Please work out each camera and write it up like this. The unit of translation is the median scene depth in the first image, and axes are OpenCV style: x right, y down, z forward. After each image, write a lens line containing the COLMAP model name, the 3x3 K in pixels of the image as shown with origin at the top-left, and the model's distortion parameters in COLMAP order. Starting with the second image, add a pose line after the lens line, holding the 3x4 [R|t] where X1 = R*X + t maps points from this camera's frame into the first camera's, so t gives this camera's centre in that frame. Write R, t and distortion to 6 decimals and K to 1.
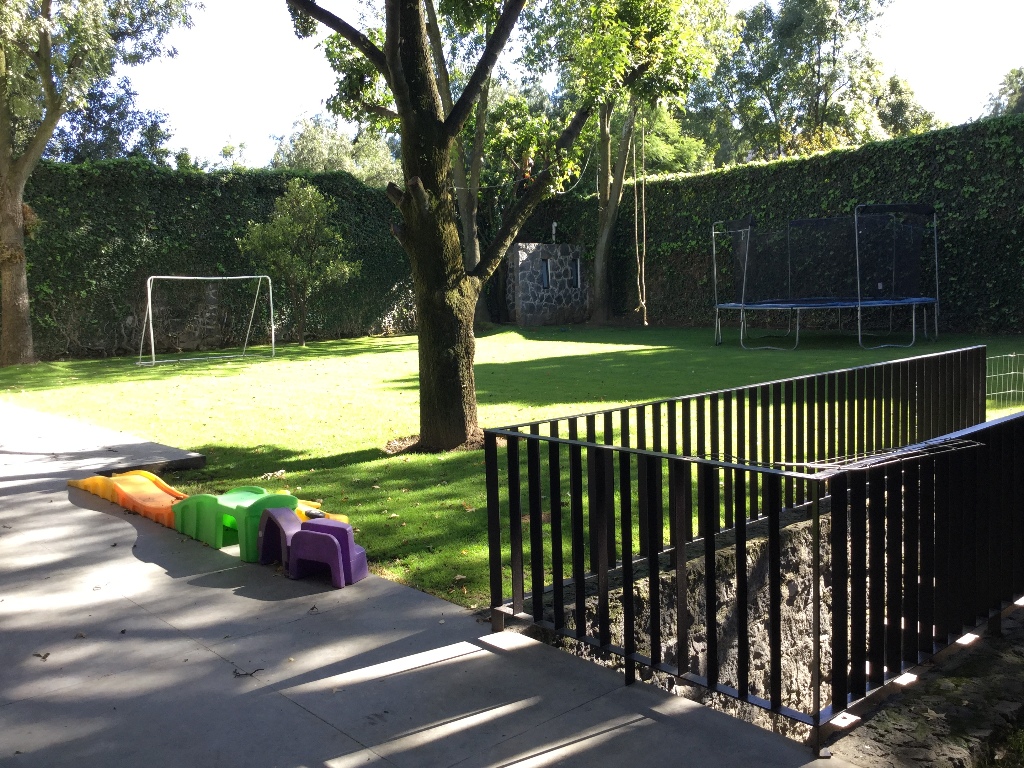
lens RADIAL K [[924.0, 0, 513.1], [0, 924.0, 378.7], [0, 0, 1]] dist [0.120081, -0.227977]
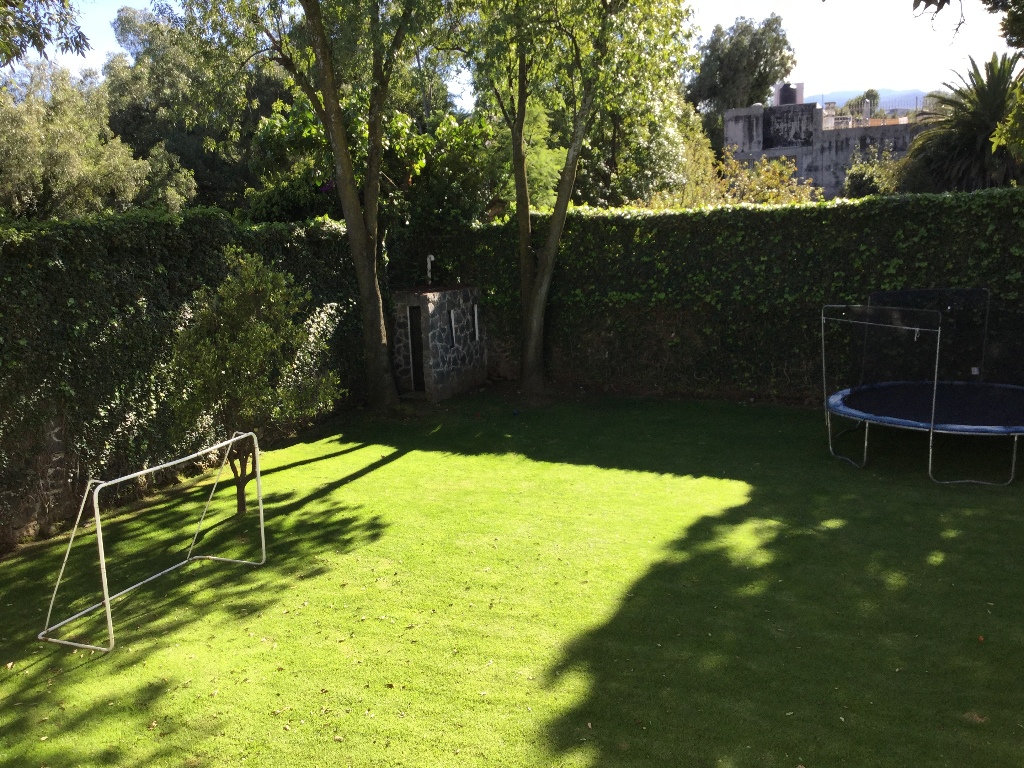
lens RADIAL K [[924.0, 0, 513.1], [0, 924.0, 378.7], [0, 0, 1]] dist [0.120081, -0.227977]
pose [[0.899372, -0.080965, 0.429622, -0.308316], [0.058421, 0.996145, 0.065431, -0.145245], [-0.433263, -0.033747, 0.900635, 0.337274]]
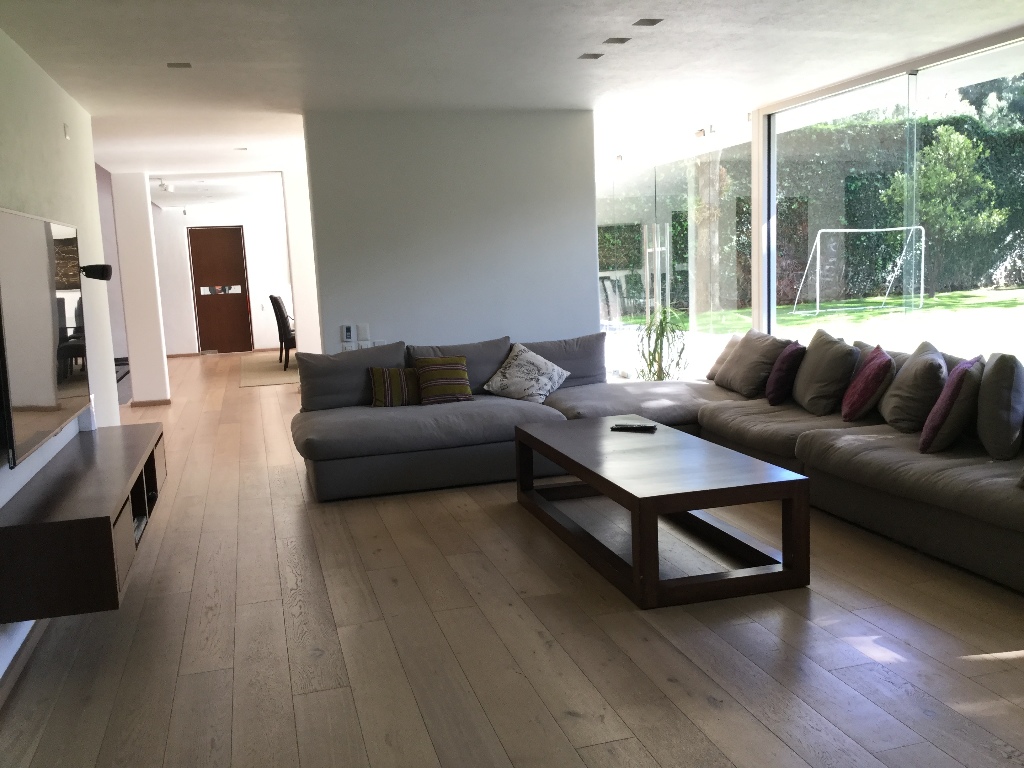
lens RADIAL K [[924.0, 0, 513.1], [0, 924.0, 378.7], [0, 0, 1]] dist [0.120081, -0.227977]
pose [[0.897564, 0.049285, -0.438121, -0.176588], [-0.029465, 0.998216, 0.051927, 0.010887], [0.439898, -0.033699, 0.897415, -0.081748]]
